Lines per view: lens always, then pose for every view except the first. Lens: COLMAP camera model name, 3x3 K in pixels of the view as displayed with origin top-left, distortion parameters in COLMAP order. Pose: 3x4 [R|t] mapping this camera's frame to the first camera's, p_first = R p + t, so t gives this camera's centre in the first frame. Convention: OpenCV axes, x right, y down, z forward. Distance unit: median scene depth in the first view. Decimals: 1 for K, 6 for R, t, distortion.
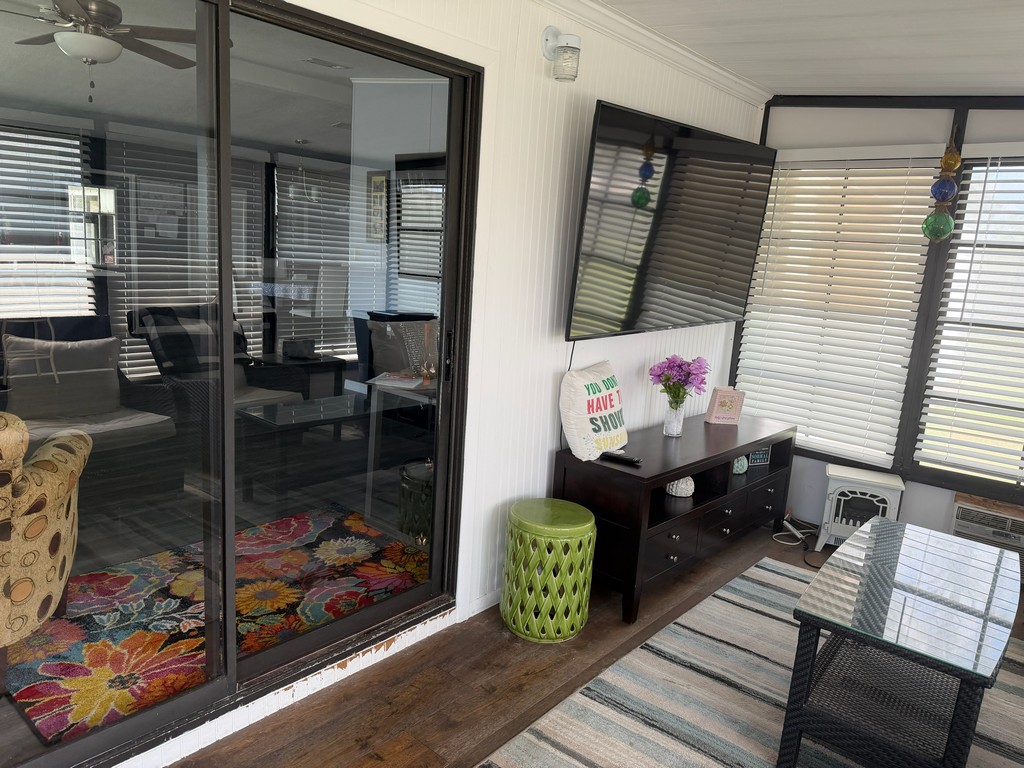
lens RADIAL K [[719.2, 0, 518.8], [0, 719.2, 378.7], [0, 0, 1]] dist [0.134196, -0.222065]
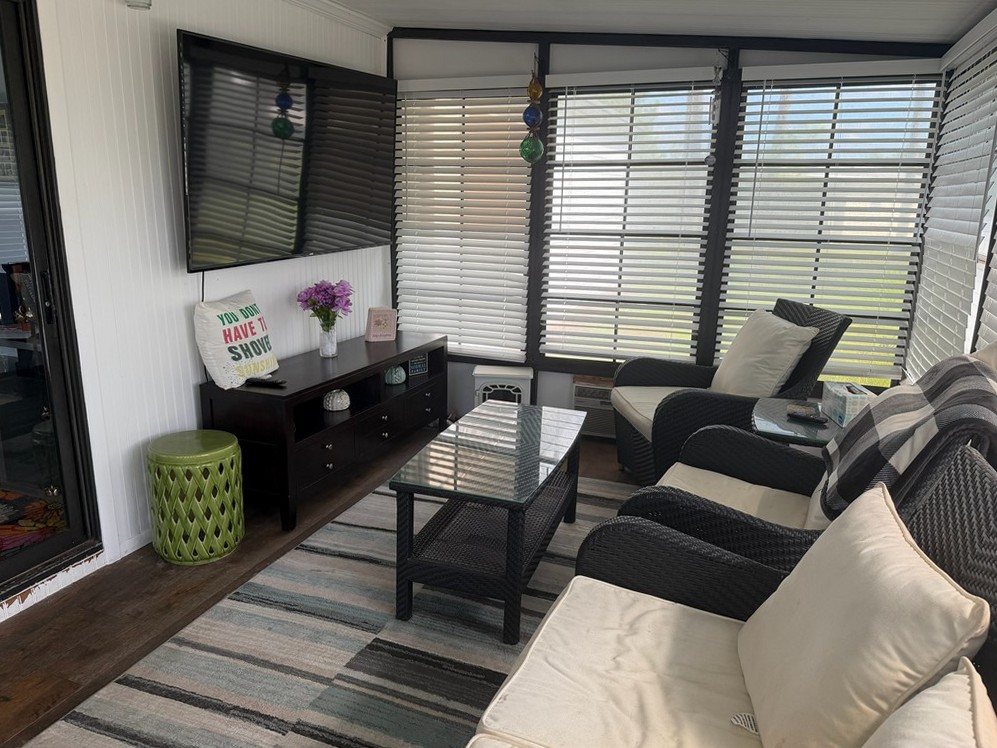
lens RADIAL K [[714.5, 0, 498.5], [0, 714.5, 374.0], [0, 0, 1]] dist [0.089305, -0.130029]
pose [[0.941522, -0.127311, 0.311976, 0.132288], [0.101623, 0.990051, 0.097327, 0.030707], [-0.321263, -0.059932, 0.945092, -0.091226]]
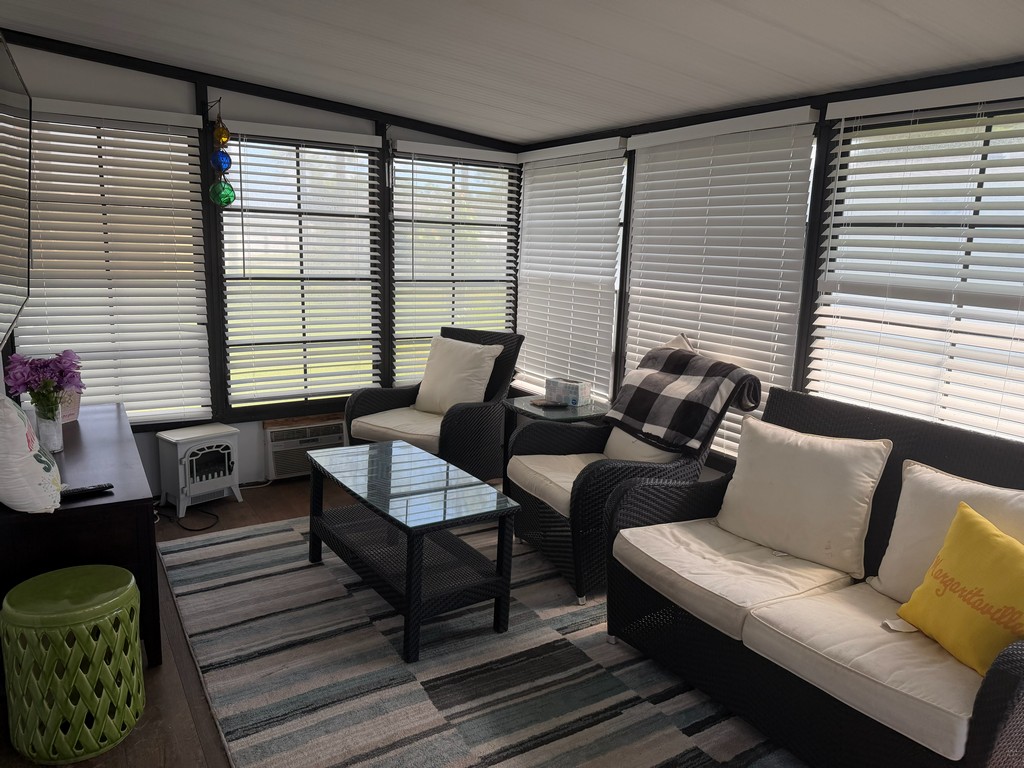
lens RADIAL K [[705.3, 0, 514.0], [0, 705.3, 380.2], [0, 0, 1]] dist [0.121486, -0.206068]
pose [[0.298679, -0.231061, 0.925960, -0.405321], [0.151807, 0.969398, 0.192933, -0.085483], [-0.942203, 0.082942, 0.324615, 0.283956]]
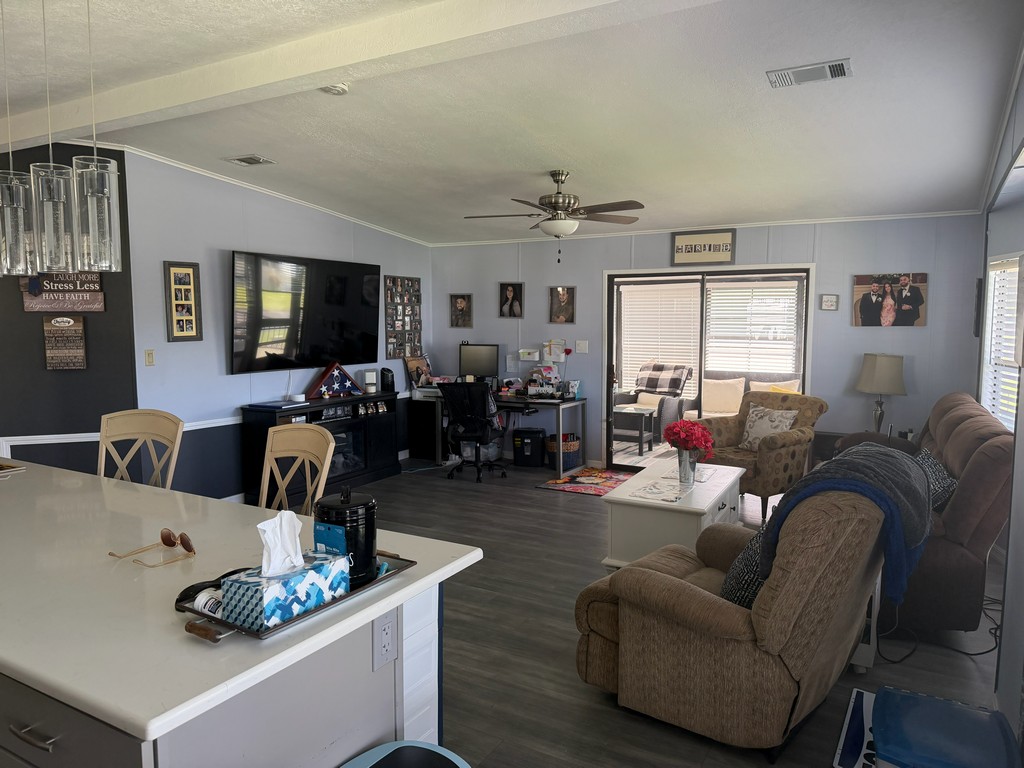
lens RADIAL K [[719.2, 0, 518.8], [0, 719.2, 378.7], [0, 0, 1]] dist [0.134196, -0.222065]
pose [[-0.180701, -0.152975, 0.971569, -2.547890], [0.158535, 0.970383, 0.182274, -0.544891], [-0.970677, 0.186965, -0.151097, 1.673818]]
